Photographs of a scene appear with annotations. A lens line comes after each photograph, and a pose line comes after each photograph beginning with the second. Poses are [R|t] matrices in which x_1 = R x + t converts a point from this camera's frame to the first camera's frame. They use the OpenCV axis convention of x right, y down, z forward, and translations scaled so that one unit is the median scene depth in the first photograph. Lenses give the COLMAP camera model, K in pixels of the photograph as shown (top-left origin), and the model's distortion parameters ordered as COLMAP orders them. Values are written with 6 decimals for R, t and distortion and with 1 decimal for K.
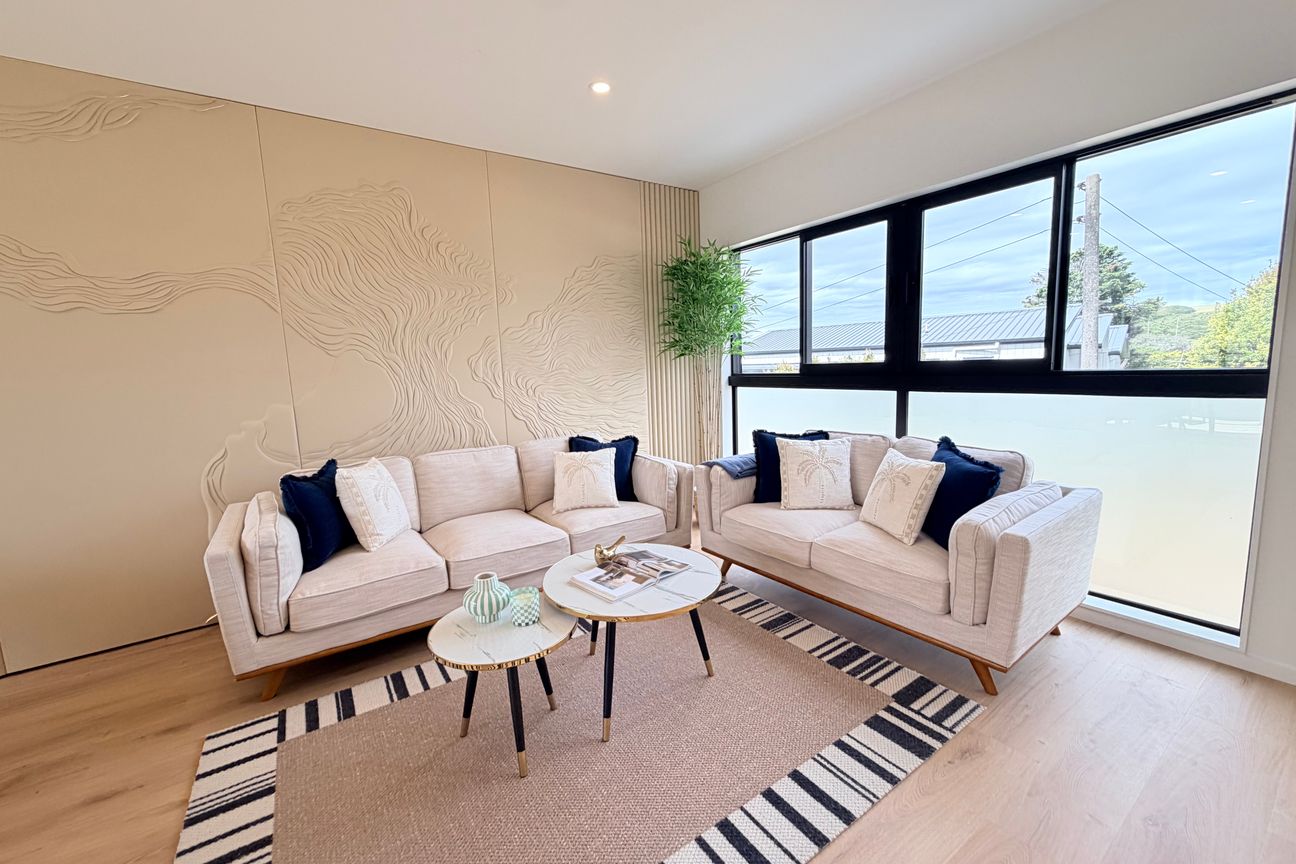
lens RADIAL K [[515.6, 0, 643.1], [0, 515.6, 433.0], [0, 0, 1]] dist [-0.000082, -0.000139]
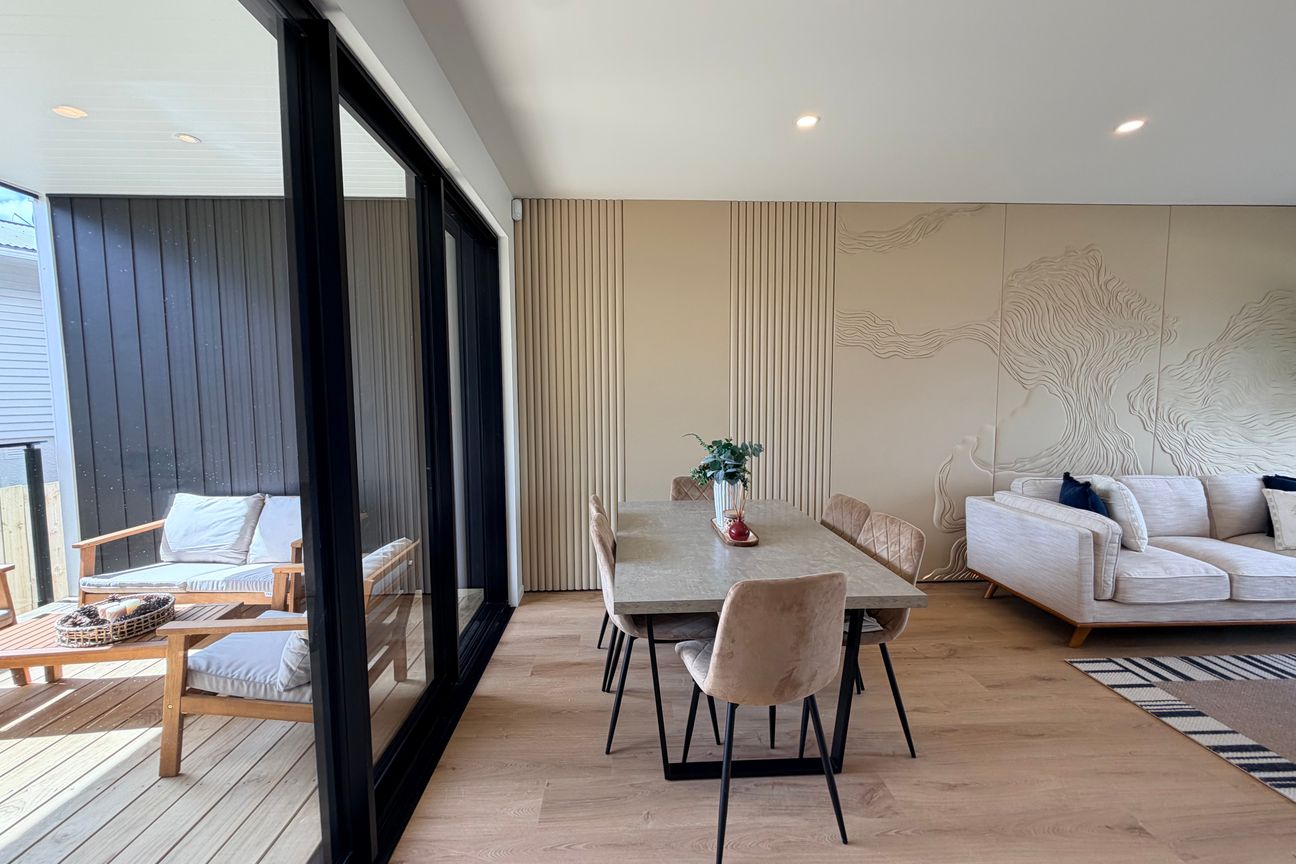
lens RADIAL K [[515.6, 0, 640.3], [0, 515.6, 430.9], [0, 0, 1]] dist [-0.000082, -0.000139]
pose [[0.846674, 0.073758, -0.526975, -0.721759], [-0.099894, 0.994771, -0.021264, 0.070928], [0.522651, 0.070645, 0.849615, -0.538510]]
